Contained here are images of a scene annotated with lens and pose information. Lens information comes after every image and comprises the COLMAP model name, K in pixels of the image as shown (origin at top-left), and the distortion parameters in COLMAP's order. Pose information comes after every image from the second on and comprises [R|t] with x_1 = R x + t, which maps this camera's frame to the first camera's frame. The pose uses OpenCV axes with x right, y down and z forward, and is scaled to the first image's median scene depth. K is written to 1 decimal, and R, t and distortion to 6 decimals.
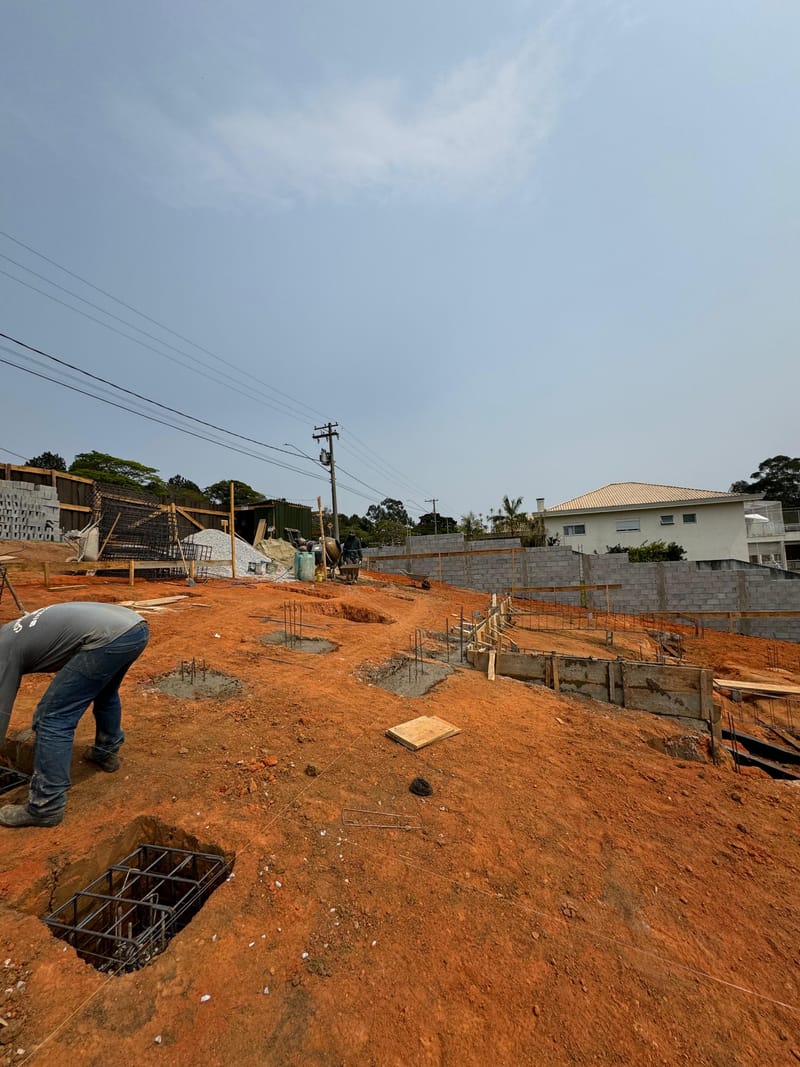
lens RADIAL K [[428.1, 0, 392.4], [0, 428.1, 532.9], [0, 0, 1]] dist [-0.002192, -0.000094]
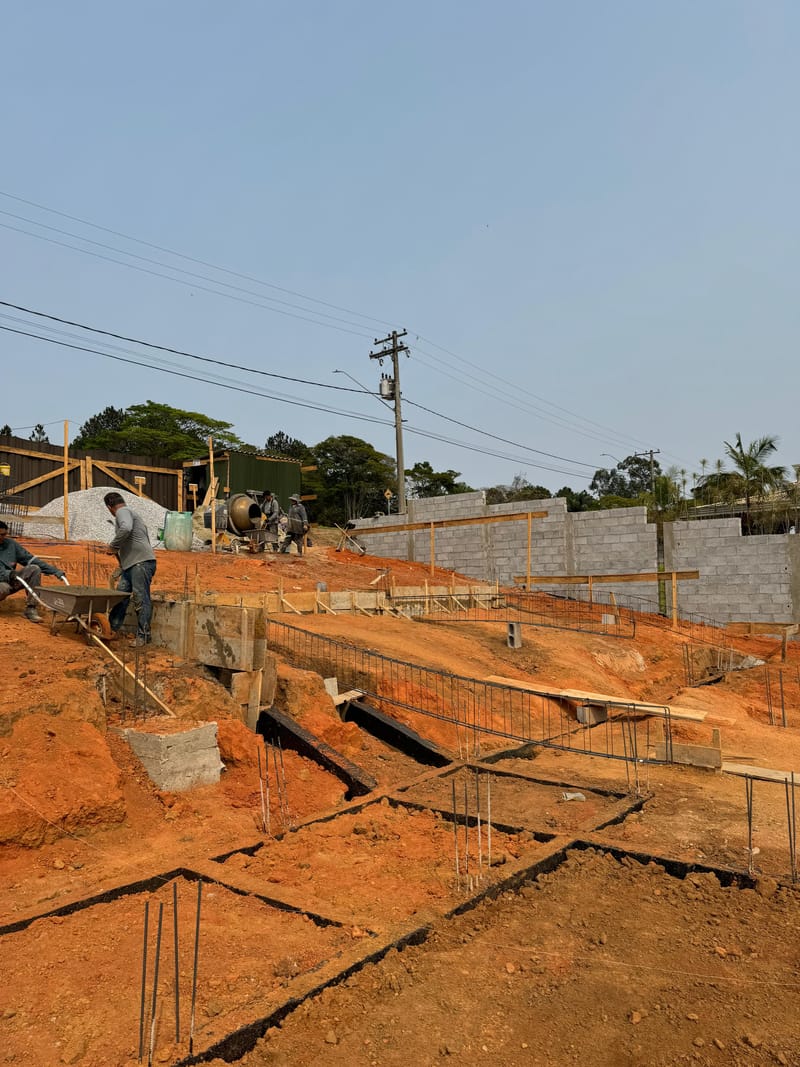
lens RADIAL K [[743.7, 0, 391.1], [0, 743.7, 533.4], [0, 0, 1]] dist [0.135264, -0.227310]
pose [[0.931631, 0.001577, -0.363402, 0.250690], [0.002614, 0.999936, 0.011043, 0.028284], [0.363396, -0.011238, 0.931567, -0.034058]]
